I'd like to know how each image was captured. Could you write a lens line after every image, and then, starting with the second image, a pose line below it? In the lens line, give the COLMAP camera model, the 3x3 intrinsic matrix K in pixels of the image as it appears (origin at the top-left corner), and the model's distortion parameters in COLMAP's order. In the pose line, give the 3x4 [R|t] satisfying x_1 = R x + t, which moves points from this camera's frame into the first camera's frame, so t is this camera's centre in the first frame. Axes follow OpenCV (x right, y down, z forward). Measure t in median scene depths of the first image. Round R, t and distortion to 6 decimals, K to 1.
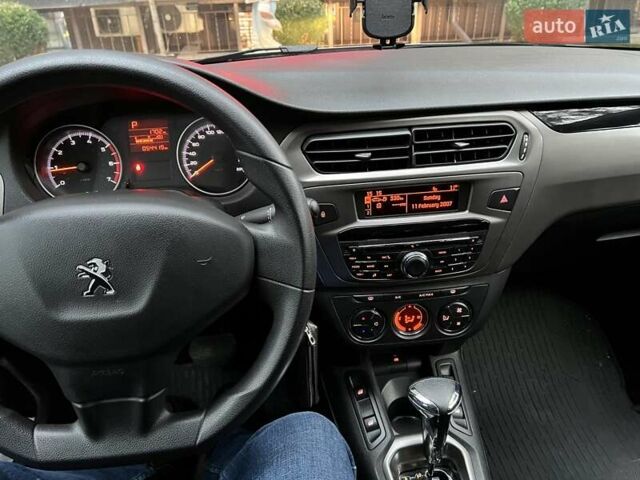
lens RADIAL K [[479.9, 0, 322.4], [0, 479.9, 233.4], [0, 0, 1]] dist [0.073753, -0.044151]
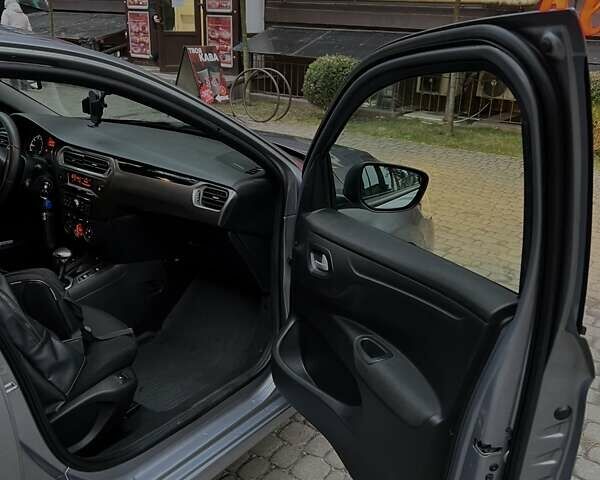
lens RADIAL K [[601.8, 0, 301.1], [0, 601.8, 239.6], [0, 0, 1]] dist [0.008840, 0.000000]
pose [[0.719450, 0.294409, -0.629059, 3.262511], [-0.378937, 0.925422, -0.000277, -0.227821], [0.582064, 0.238573, 0.777357, -0.817060]]
